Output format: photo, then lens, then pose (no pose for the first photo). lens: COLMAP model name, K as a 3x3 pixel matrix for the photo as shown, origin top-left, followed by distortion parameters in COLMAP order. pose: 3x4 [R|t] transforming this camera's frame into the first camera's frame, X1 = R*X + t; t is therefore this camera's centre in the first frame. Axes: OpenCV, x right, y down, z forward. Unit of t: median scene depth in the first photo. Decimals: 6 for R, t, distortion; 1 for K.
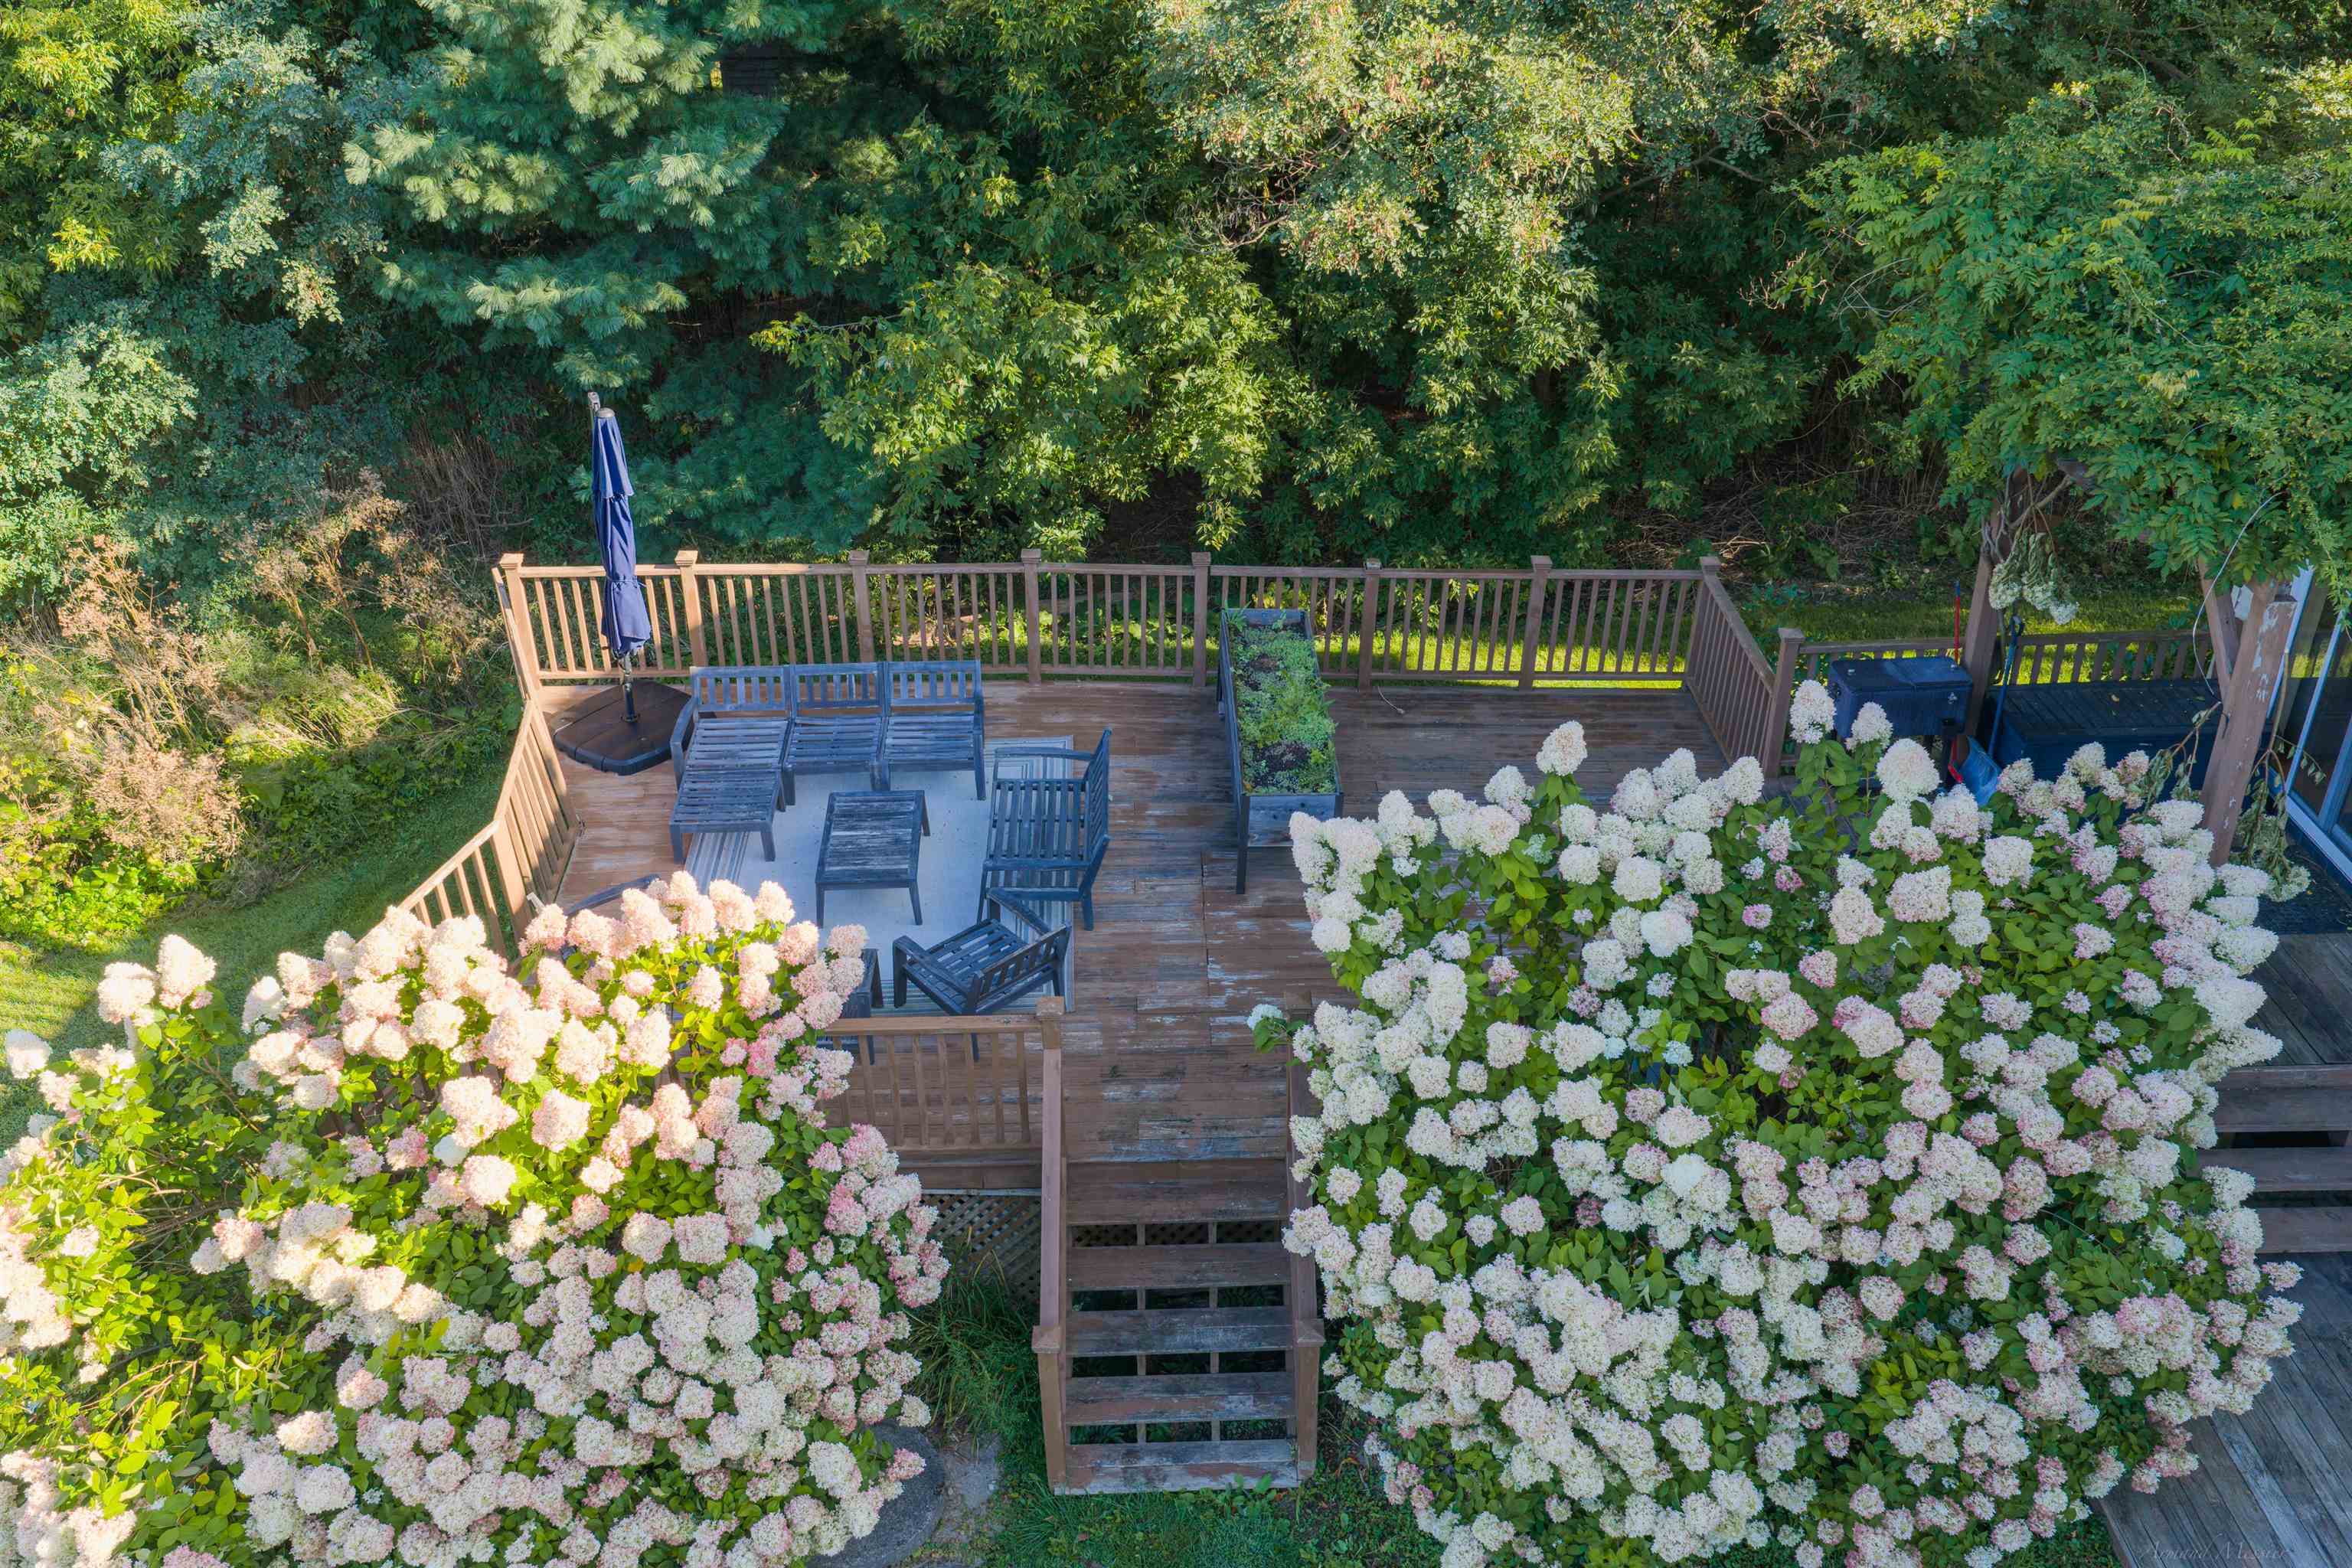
lens RADIAL K [[1945.7, 0, 1181.4], [0, 1945.7, 790.4], [0, 0, 1]] dist [0.020092, -0.033520]
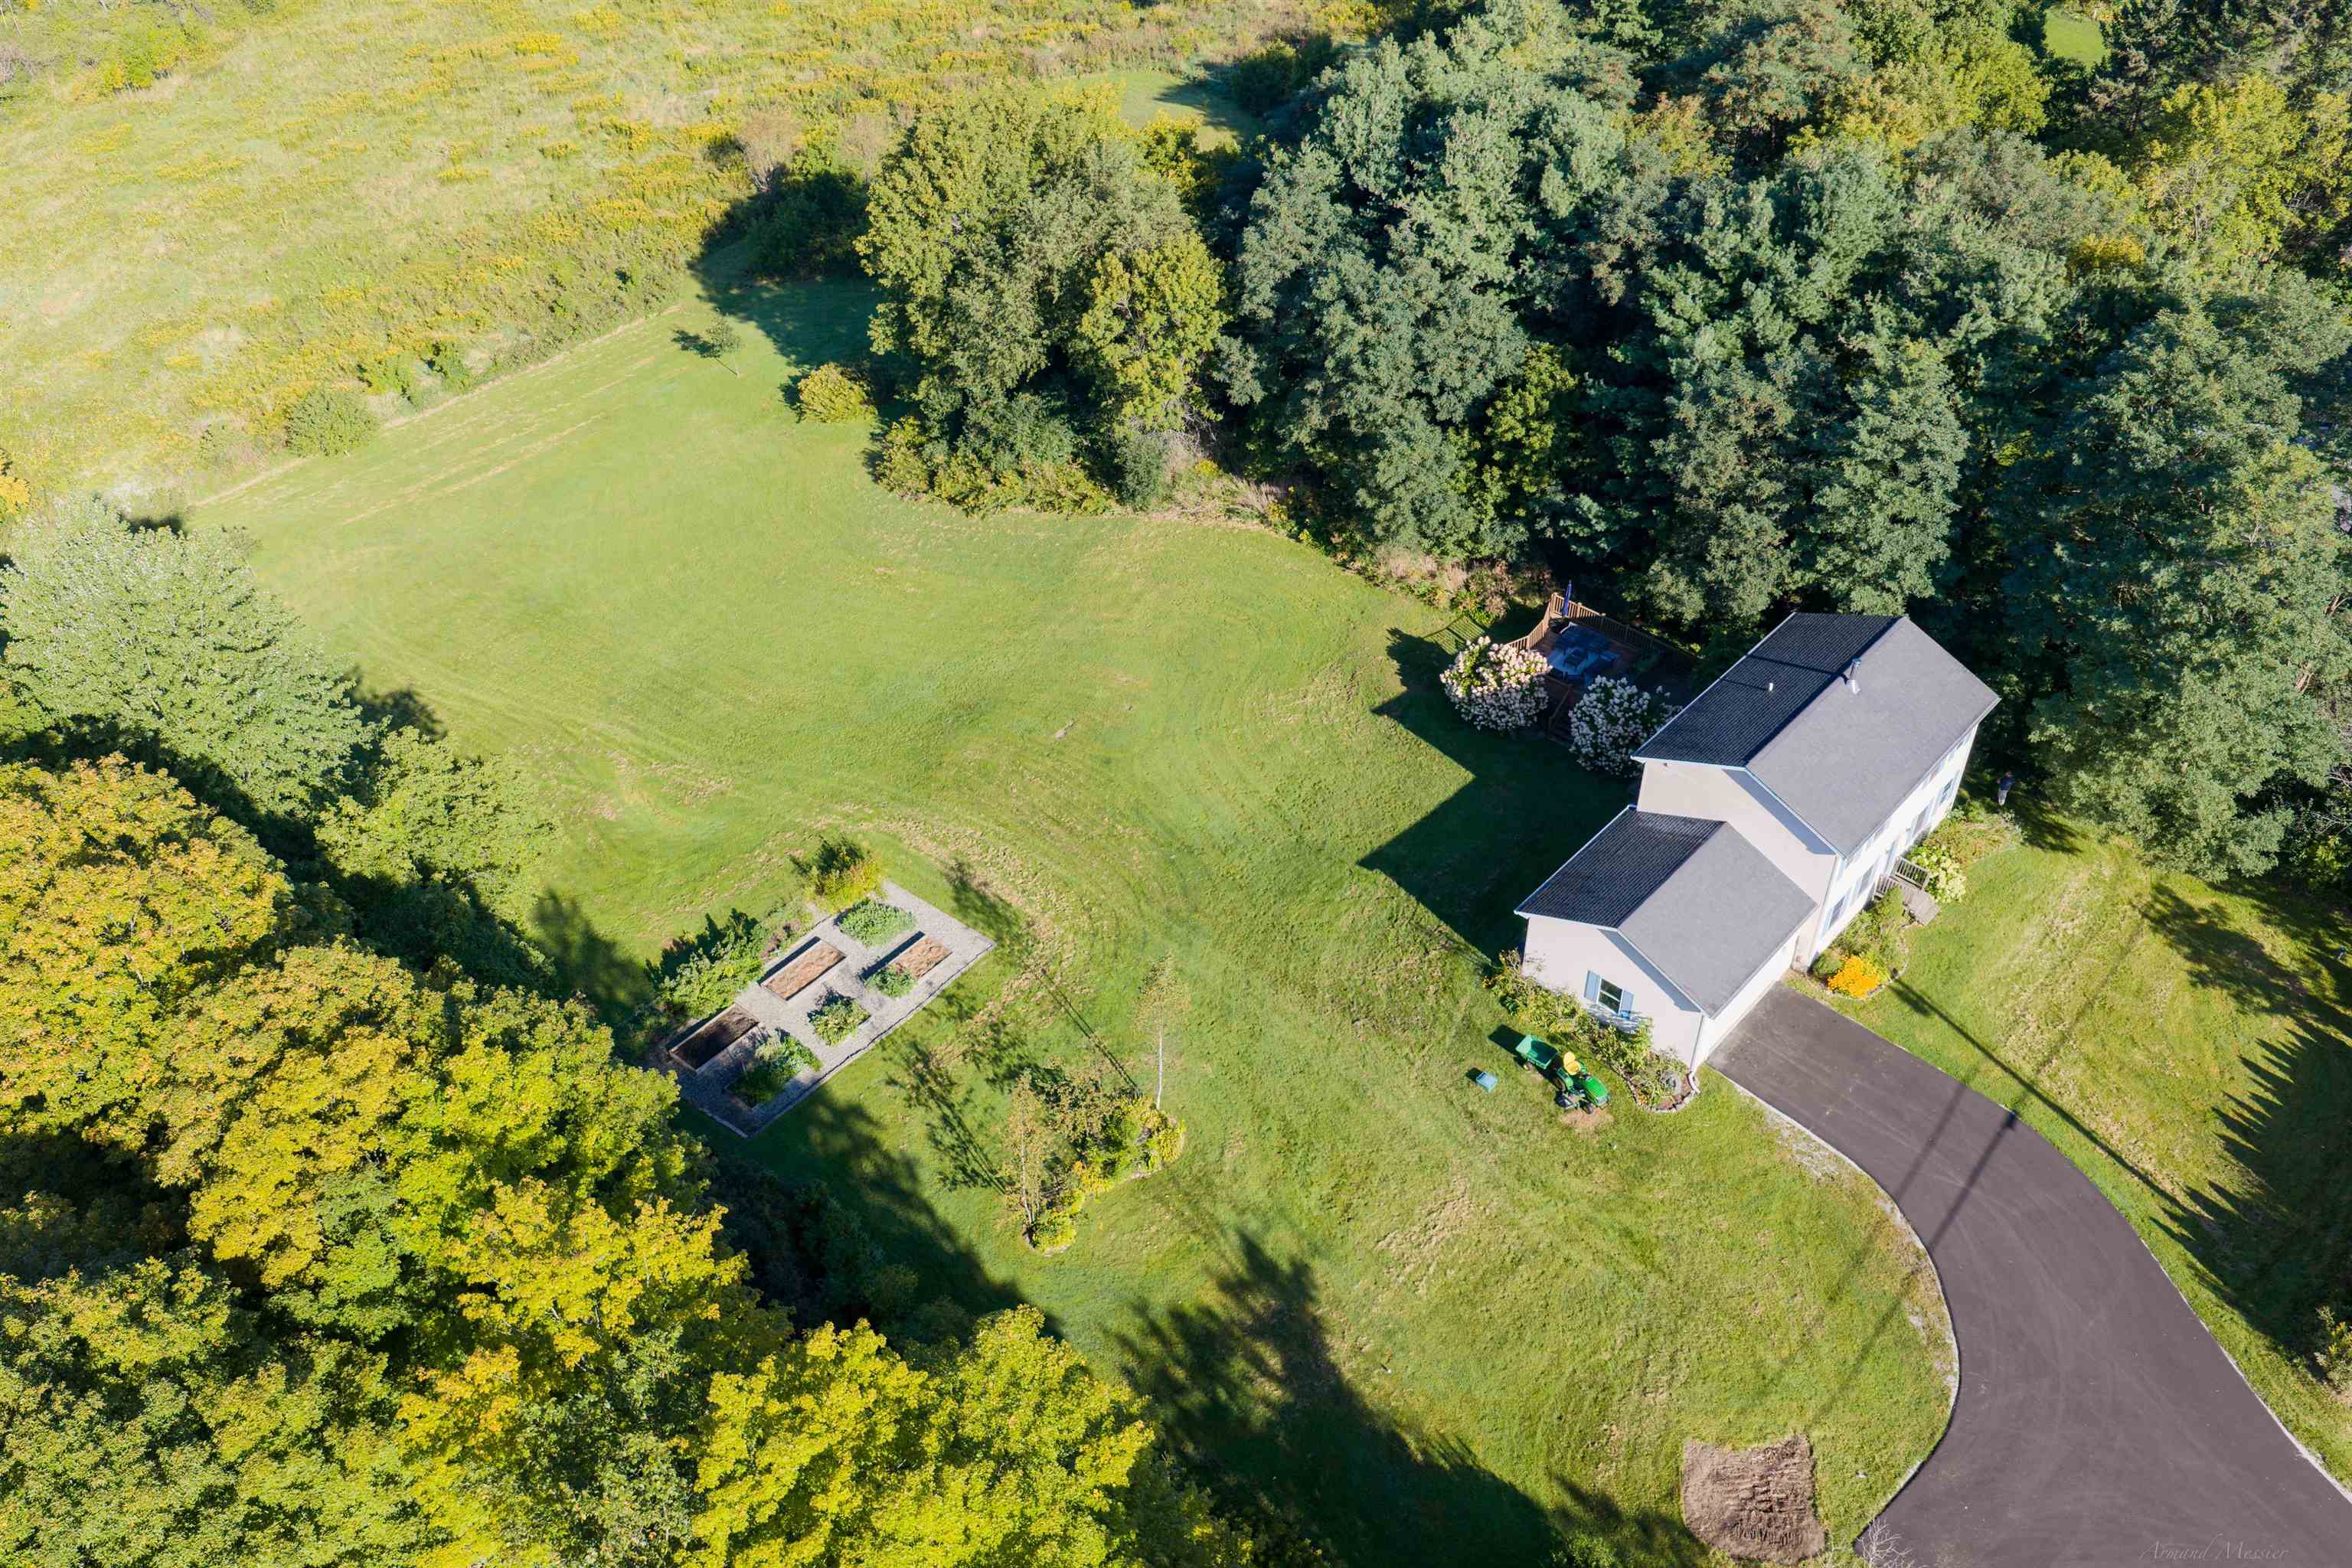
lens RADIAL K [[1945.7, 0, 1176.4], [0, 1945.7, 776.0], [0, 0, 1]] dist [0.020092, -0.033520]
pose [[0.737210, 0.434431, -0.517486, 3.174727], [-0.352780, 0.900695, 0.253566, -1.061037], [0.576254, -0.004373, 0.817259, -6.794515]]
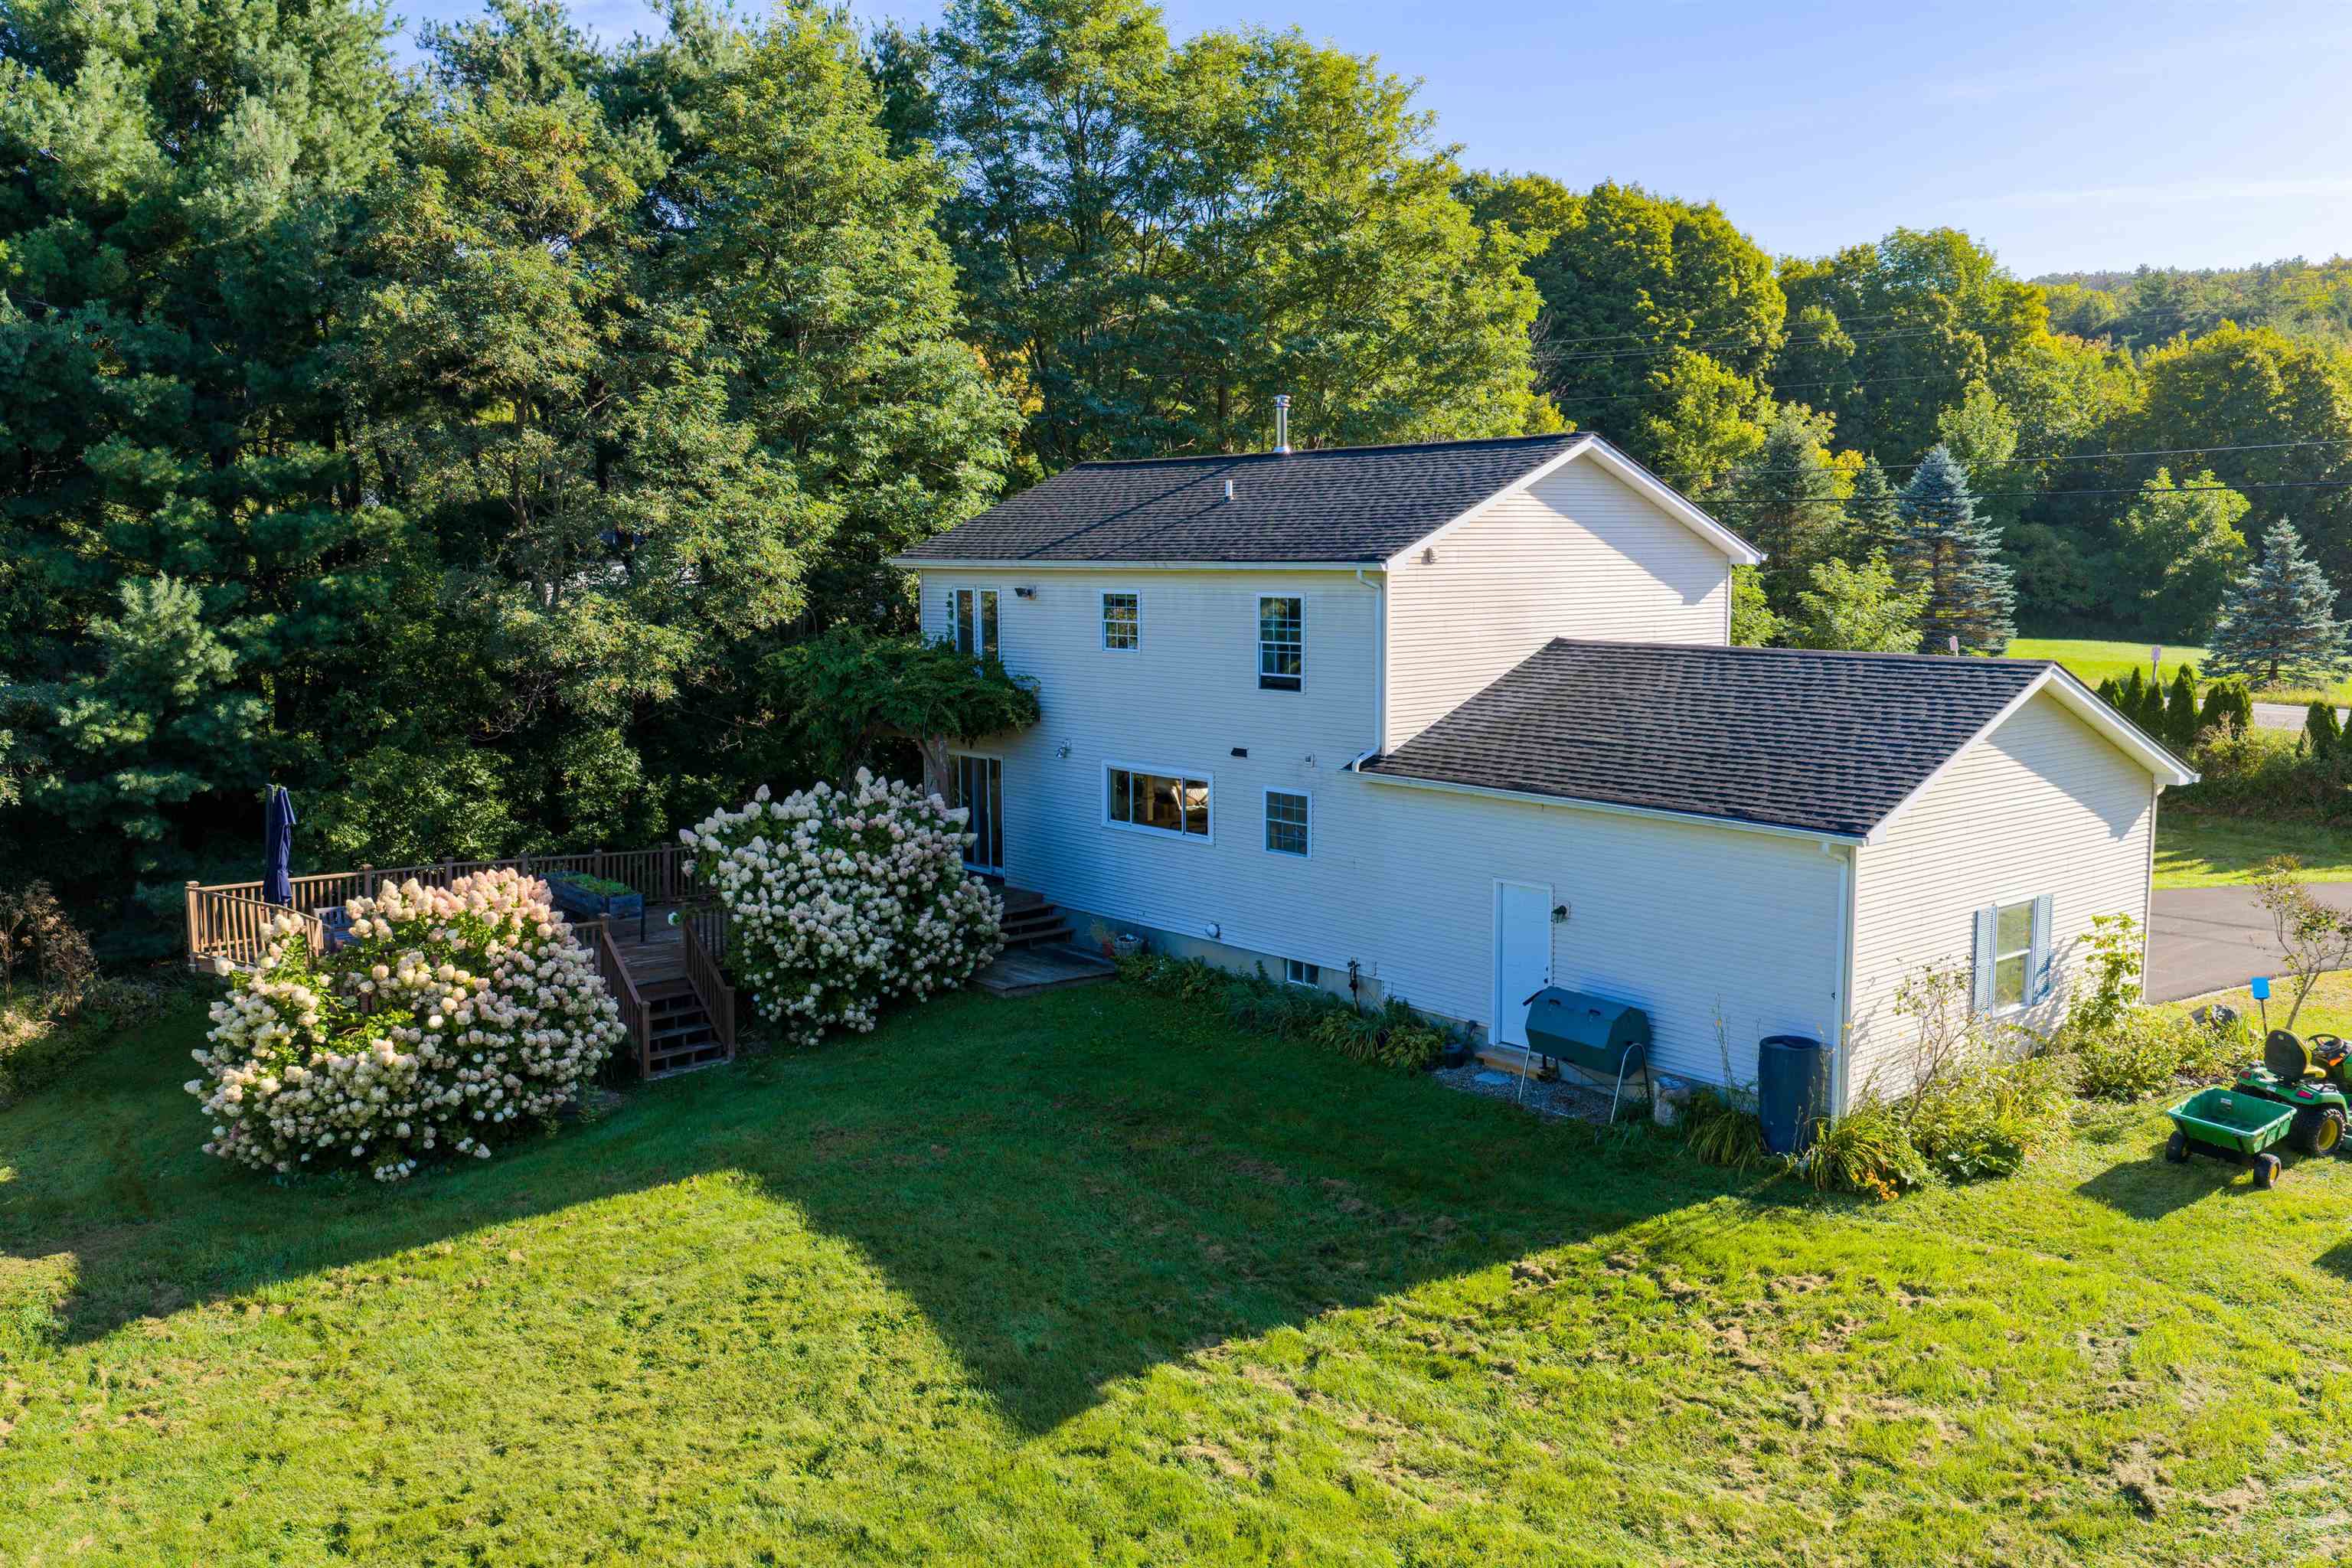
lens RADIAL K [[1945.7, 0, 1197.5], [0, 1945.7, 787.3], [0, 0, 1]] dist [0.020092, -0.033520]
pose [[0.772181, -0.072711, 0.631229, -1.148108], [0.324284, 0.899409, -0.293093, 1.030259], [-0.546422, 0.431019, 0.718085, -1.523204]]
